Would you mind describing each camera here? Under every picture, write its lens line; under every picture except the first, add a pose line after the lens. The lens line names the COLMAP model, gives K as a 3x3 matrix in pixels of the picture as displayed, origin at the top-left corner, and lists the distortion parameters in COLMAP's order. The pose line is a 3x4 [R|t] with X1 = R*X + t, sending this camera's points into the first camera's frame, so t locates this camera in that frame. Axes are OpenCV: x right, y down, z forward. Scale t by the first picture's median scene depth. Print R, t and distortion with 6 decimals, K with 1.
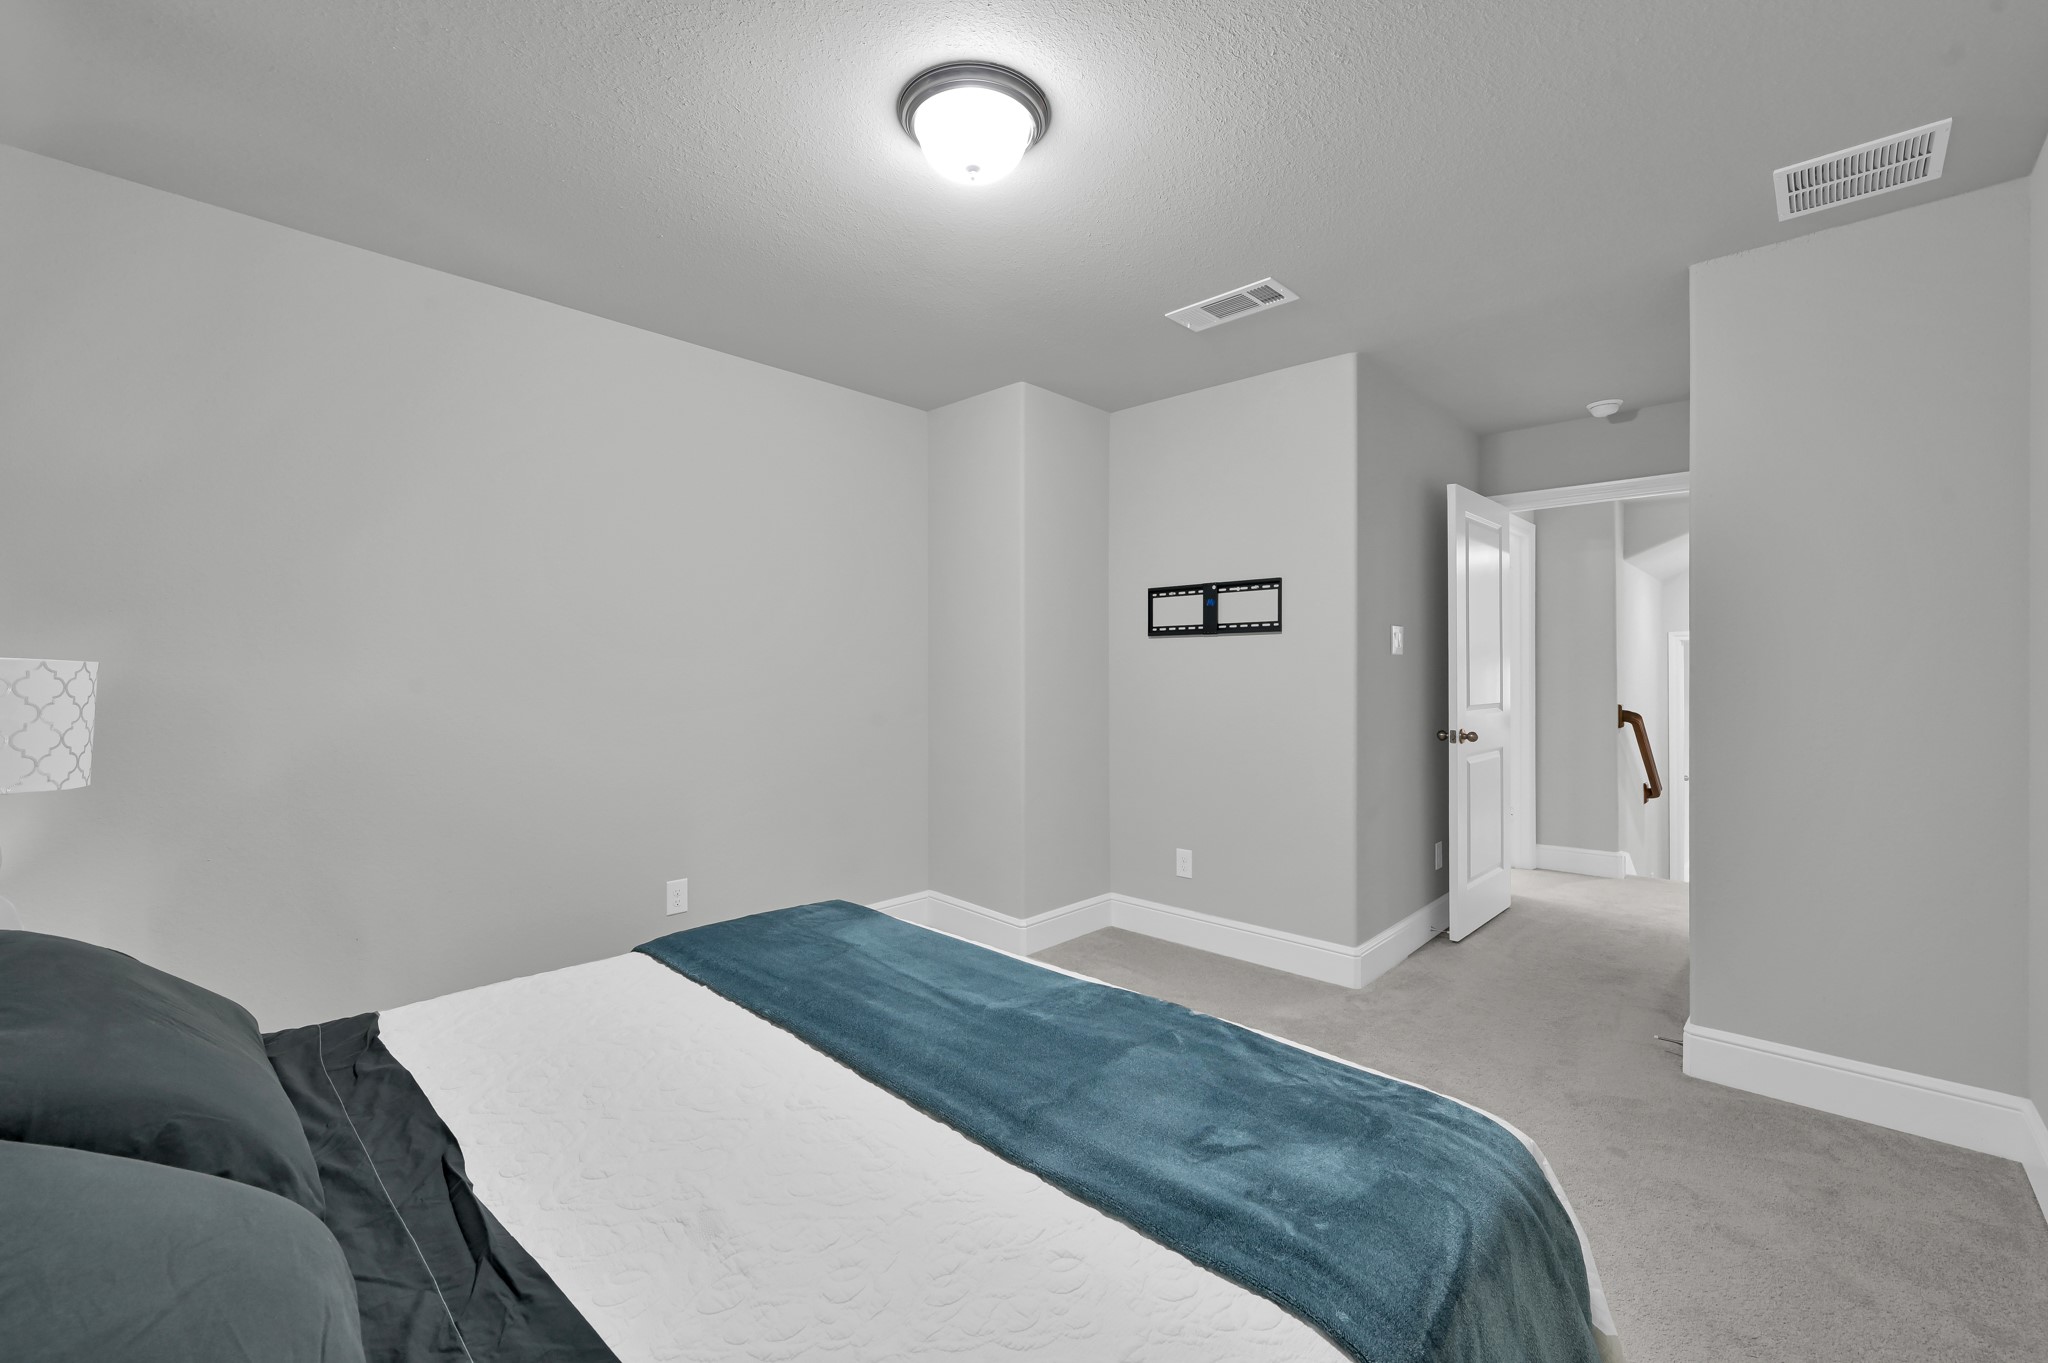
lens RADIAL K [[872.0, 0, 1026.4], [0, 872.0, 670.9], [0, 0, 1]] dist [-0.001690, -0.000403]
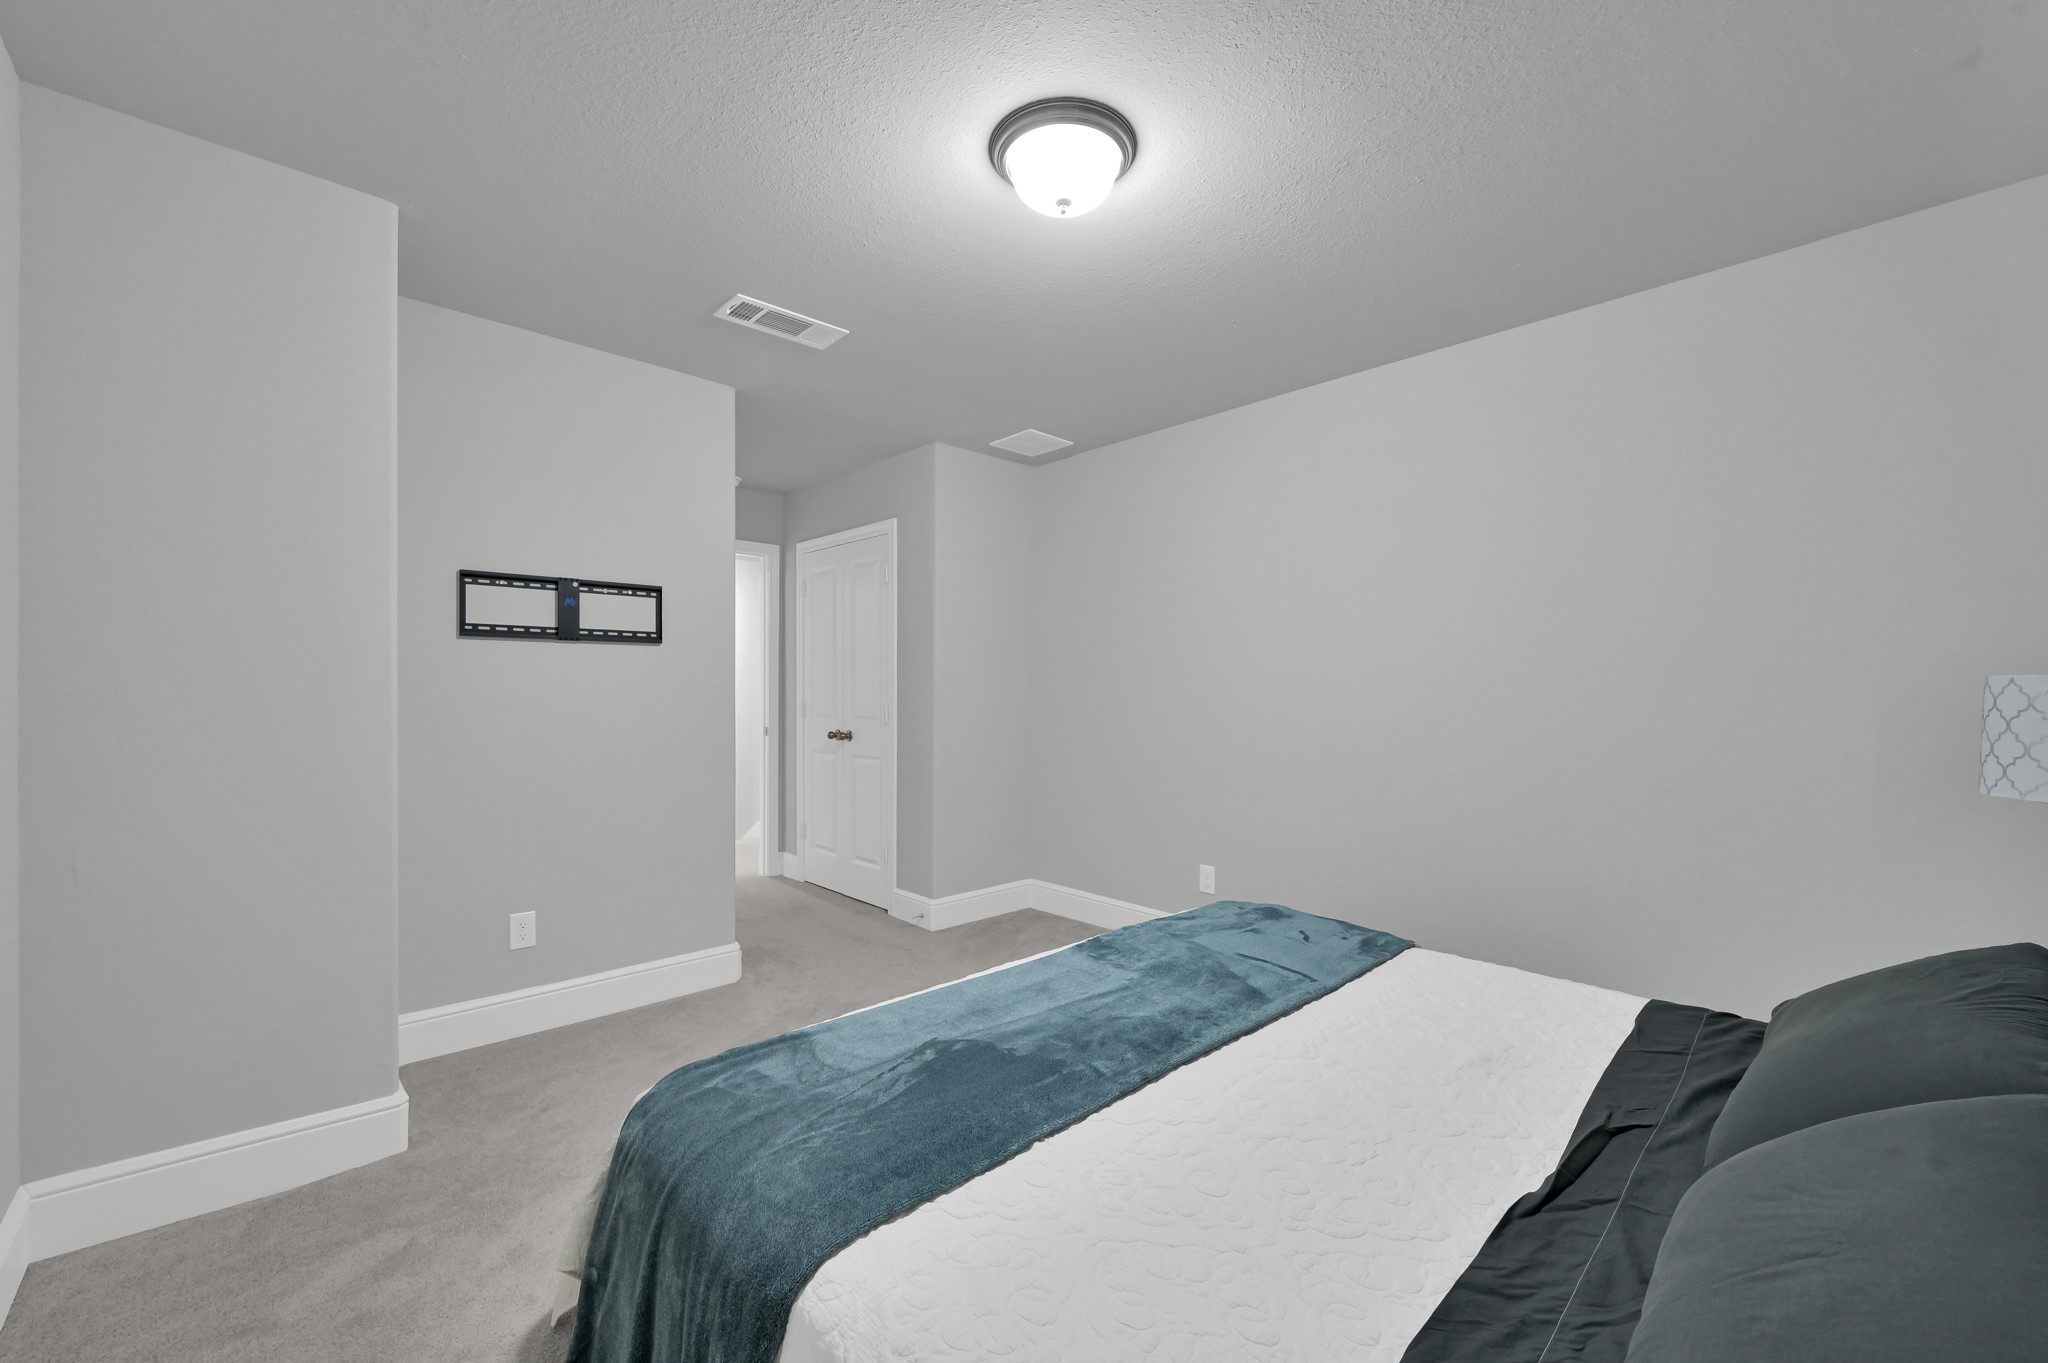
lens RADIAL K [[811.4, 0, 1038.8], [0, 811.4, 688.3], [0, 0, 1]] dist [-0.004027, 0.000107]
pose [[0.038961, -0.002413, 0.999238, -0.558023], [-0.004988, 0.999984, 0.002609, -0.000584], [-0.999228, -0.005086, 0.038948, 0.538363]]
